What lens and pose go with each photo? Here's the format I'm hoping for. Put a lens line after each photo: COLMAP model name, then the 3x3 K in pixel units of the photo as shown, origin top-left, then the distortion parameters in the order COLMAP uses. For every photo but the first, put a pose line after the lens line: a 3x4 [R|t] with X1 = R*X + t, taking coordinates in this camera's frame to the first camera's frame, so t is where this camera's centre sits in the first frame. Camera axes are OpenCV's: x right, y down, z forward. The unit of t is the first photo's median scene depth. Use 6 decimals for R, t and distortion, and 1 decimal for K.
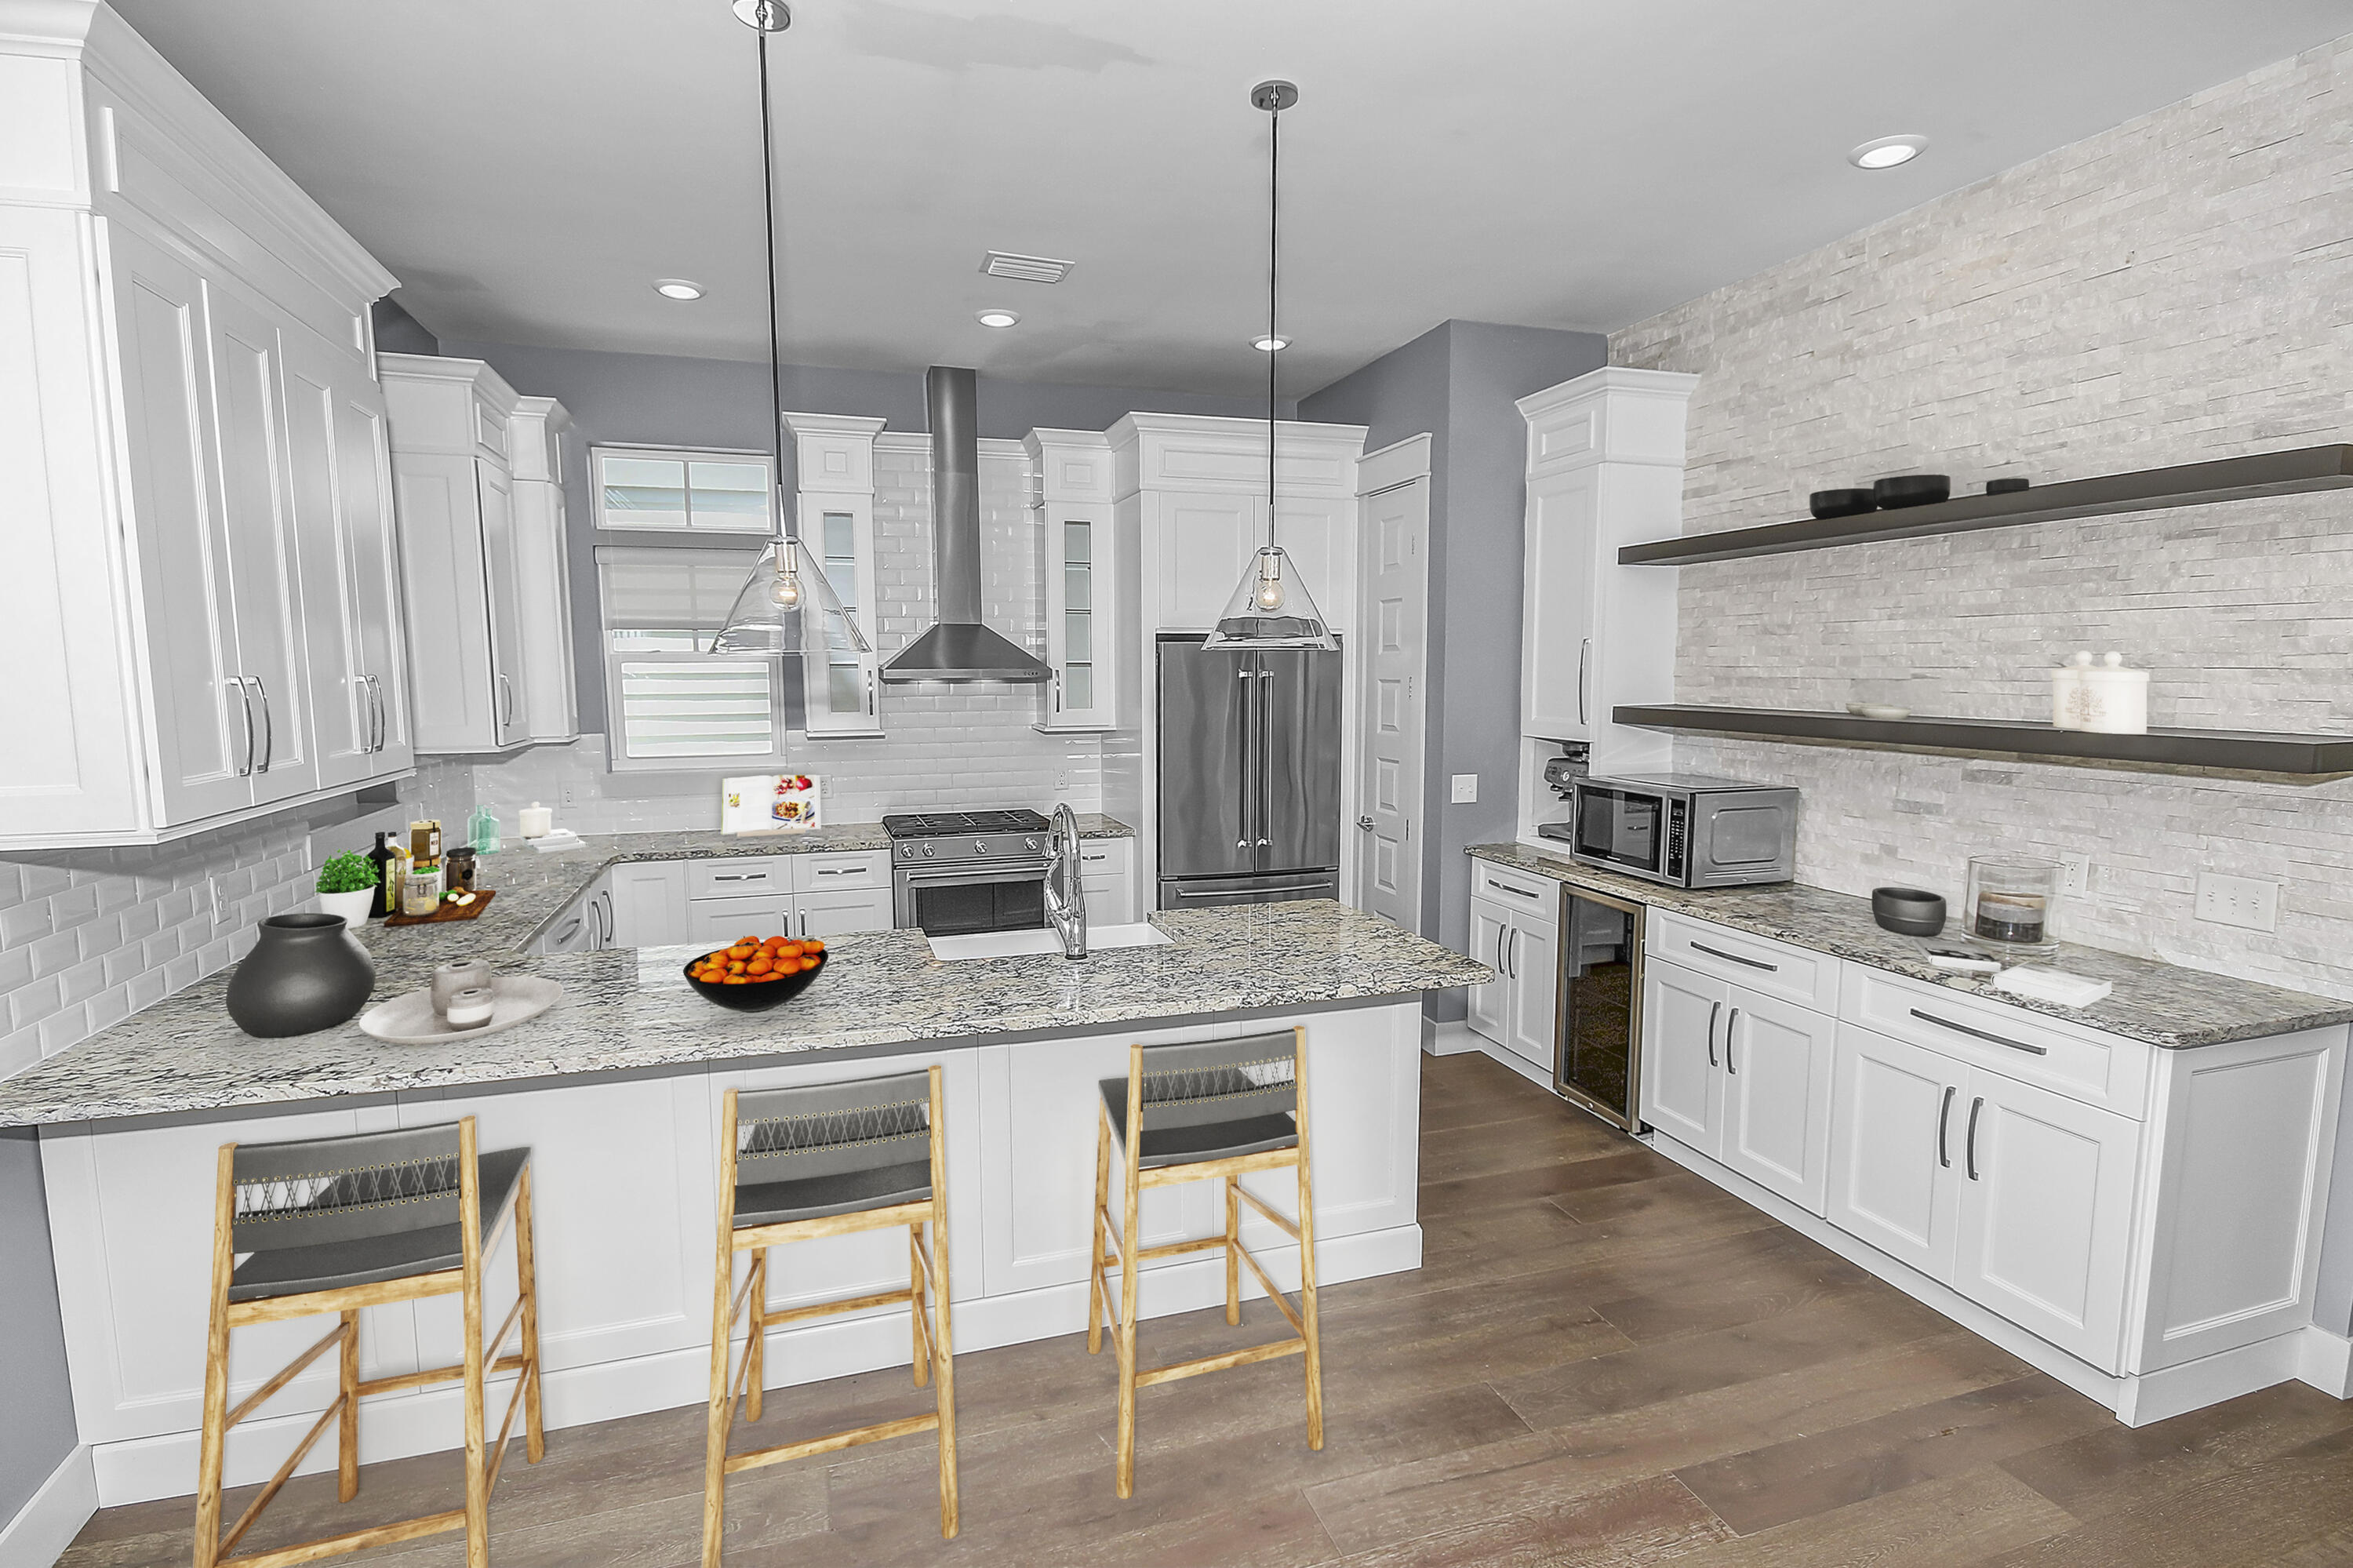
lens RADIAL K [[1156.0, 0, 1176.5], [0, 1156.0, 784.0], [0, 0, 1]] dist [0.000230, -0.000087]
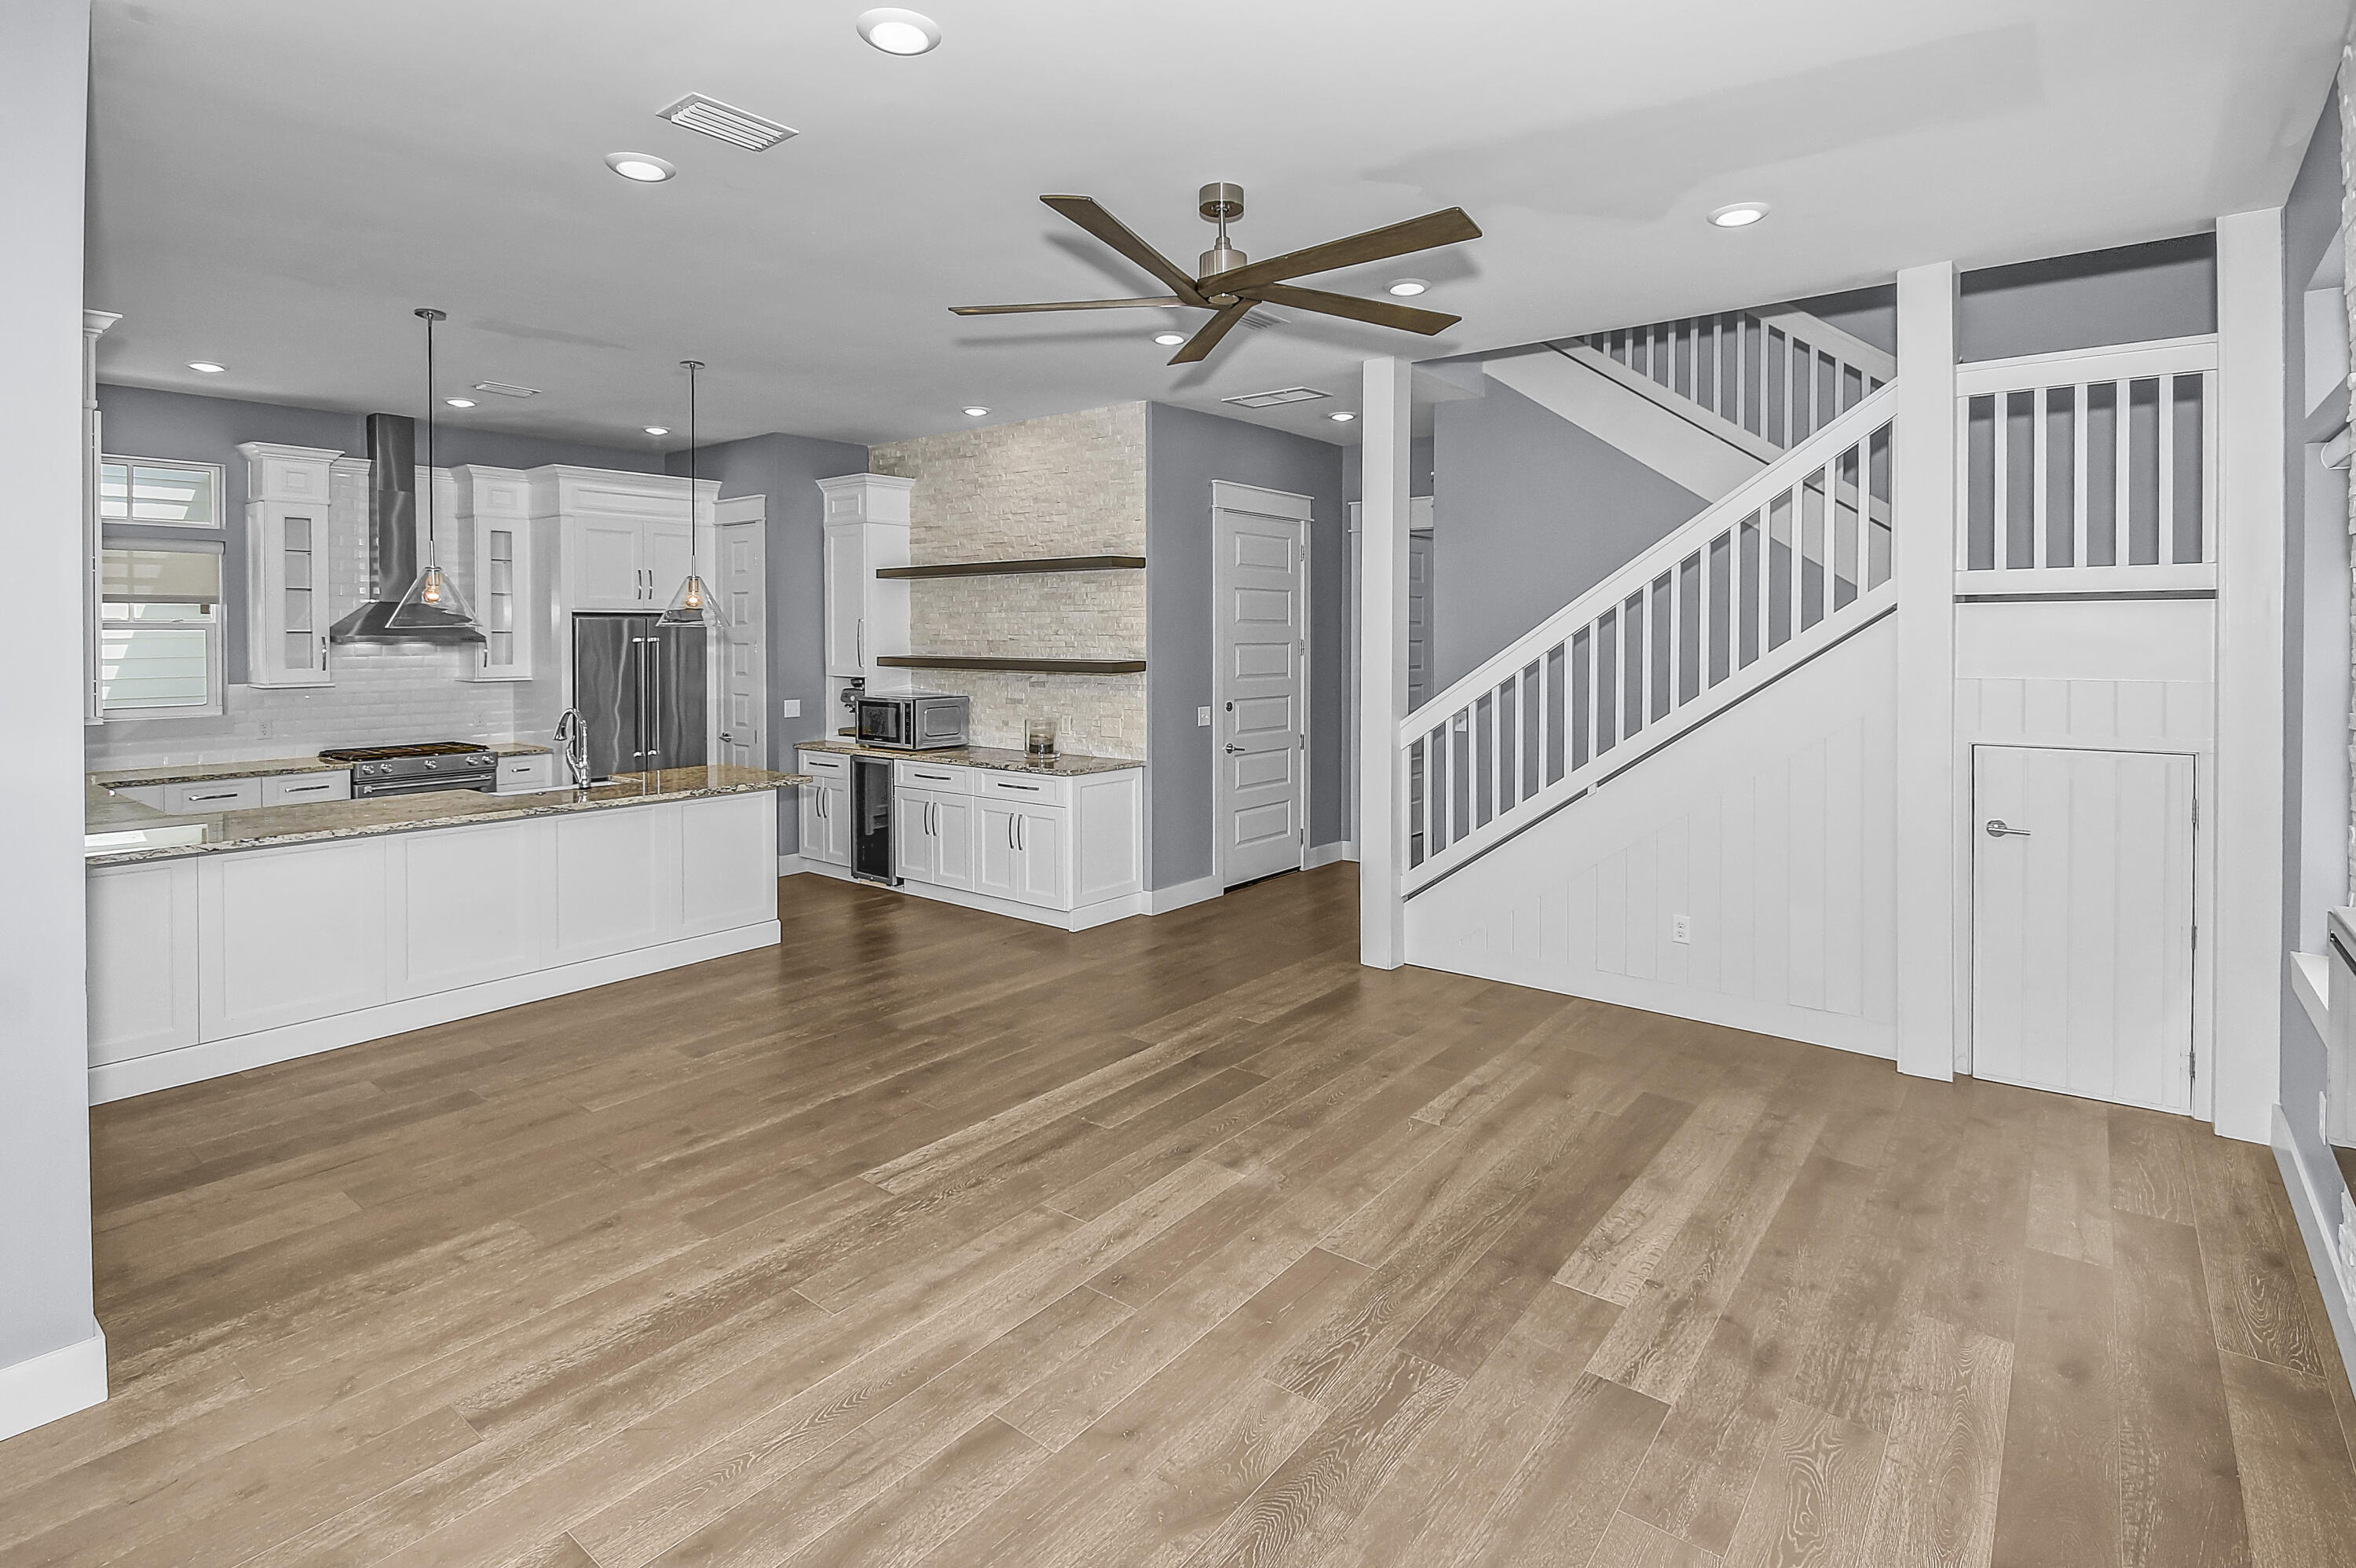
lens RADIAL K [[1108.4, 0, 1180.3], [0, 1108.4, 652.6], [0, 0, 1]] dist [0.001887, 0.000231]
pose [[0.831759, -0.006933, 0.555093, -0.178673], [0.054952, 0.996039, -0.069901, 0.070474], [-0.552410, 0.088645, 0.828846, -0.663666]]
